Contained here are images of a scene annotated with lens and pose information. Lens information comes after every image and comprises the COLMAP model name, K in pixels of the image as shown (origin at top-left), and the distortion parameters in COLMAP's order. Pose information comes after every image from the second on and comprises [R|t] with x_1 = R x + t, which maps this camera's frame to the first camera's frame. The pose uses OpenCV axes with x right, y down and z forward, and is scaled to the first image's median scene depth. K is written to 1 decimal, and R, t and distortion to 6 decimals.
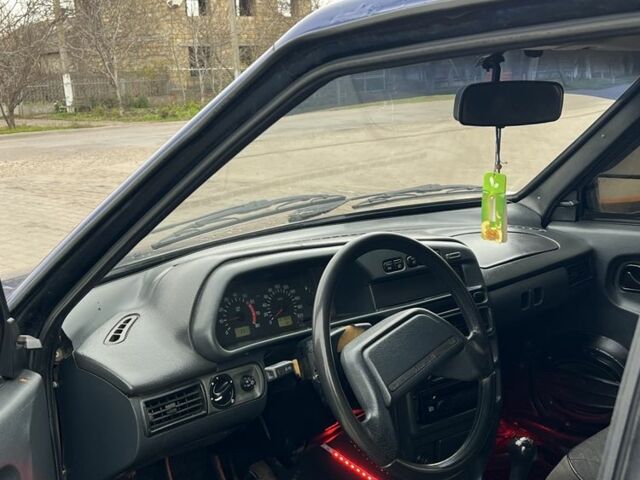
lens RADIAL K [[905.9, 0, 302.2], [0, 905.9, 243.5], [0, 0, 1]] dist [0.106584, 0.000000]
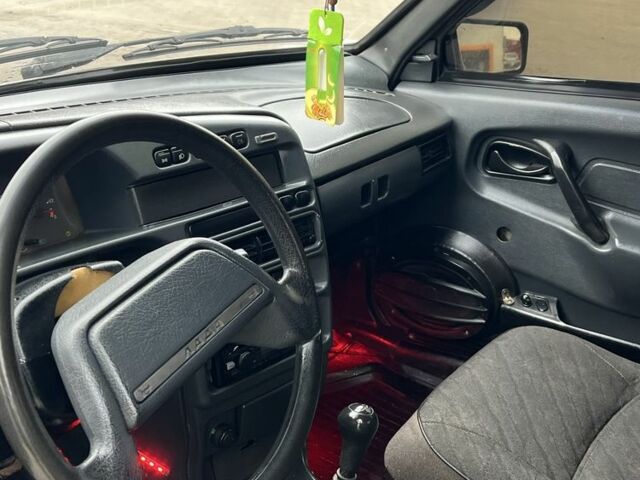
lens RADIAL K [[905.9, 0, 322.4], [0, 905.9, 240.2], [0, 0, 1]] dist [0.106584, 0.000000]
pose [[0.980531, -0.019941, 0.195351, 0.068444], [-0.012801, 0.986223, 0.164924, -0.020784], [-0.195949, -0.164214, 0.966767, 0.303381]]
